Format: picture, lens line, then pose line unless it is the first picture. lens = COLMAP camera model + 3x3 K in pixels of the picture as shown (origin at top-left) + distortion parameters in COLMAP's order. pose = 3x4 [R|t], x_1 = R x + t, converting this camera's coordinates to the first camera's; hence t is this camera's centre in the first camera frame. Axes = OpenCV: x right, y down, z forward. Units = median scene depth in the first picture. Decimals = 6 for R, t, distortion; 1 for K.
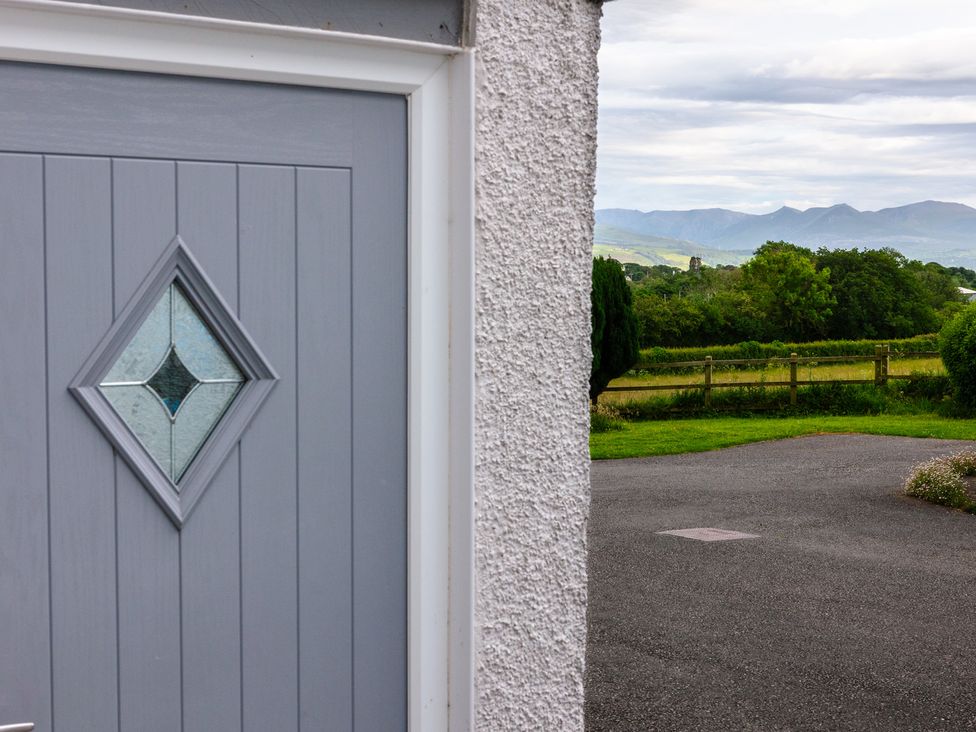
lens RADIAL K [[1516.2, 0, 488.0], [0, 1516.2, 366.0], [0, 0, 1]] dist [0.012133, -0.008677]
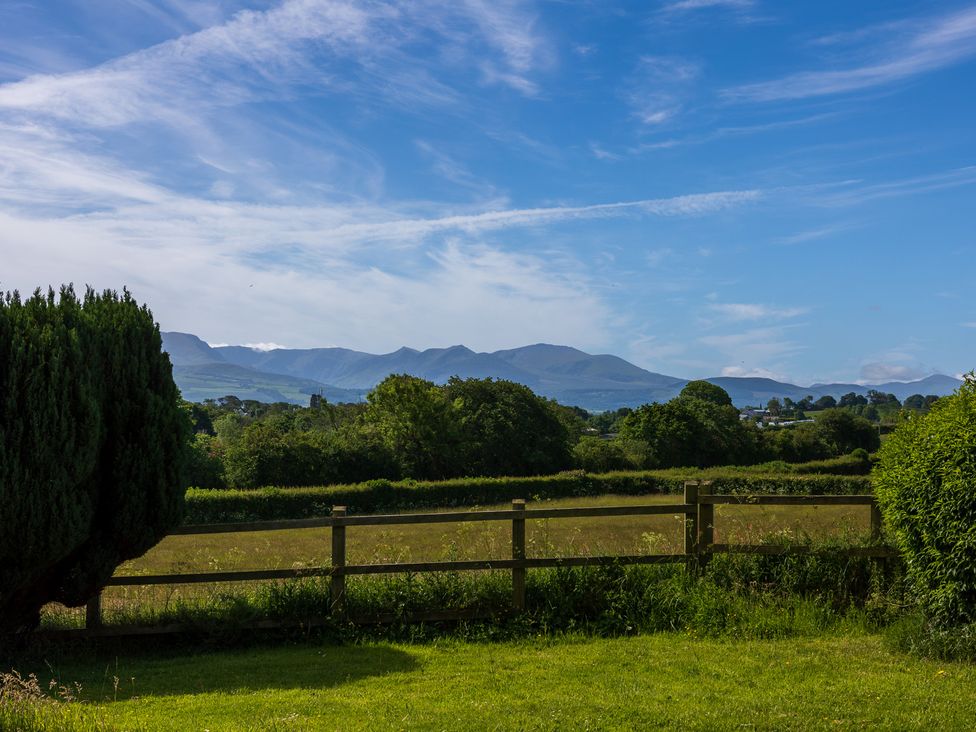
lens RADIAL K [[1516.2, 0, 488.0], [0, 1516.2, 366.0], [0, 0, 1]] dist [0.012133, -0.008677]
pose [[0.969393, 0.012905, 0.245173, 0.019600], [0.009555, 0.995878, -0.090196, -0.001873], [-0.245327, 0.089778, 0.965274, 0.140089]]
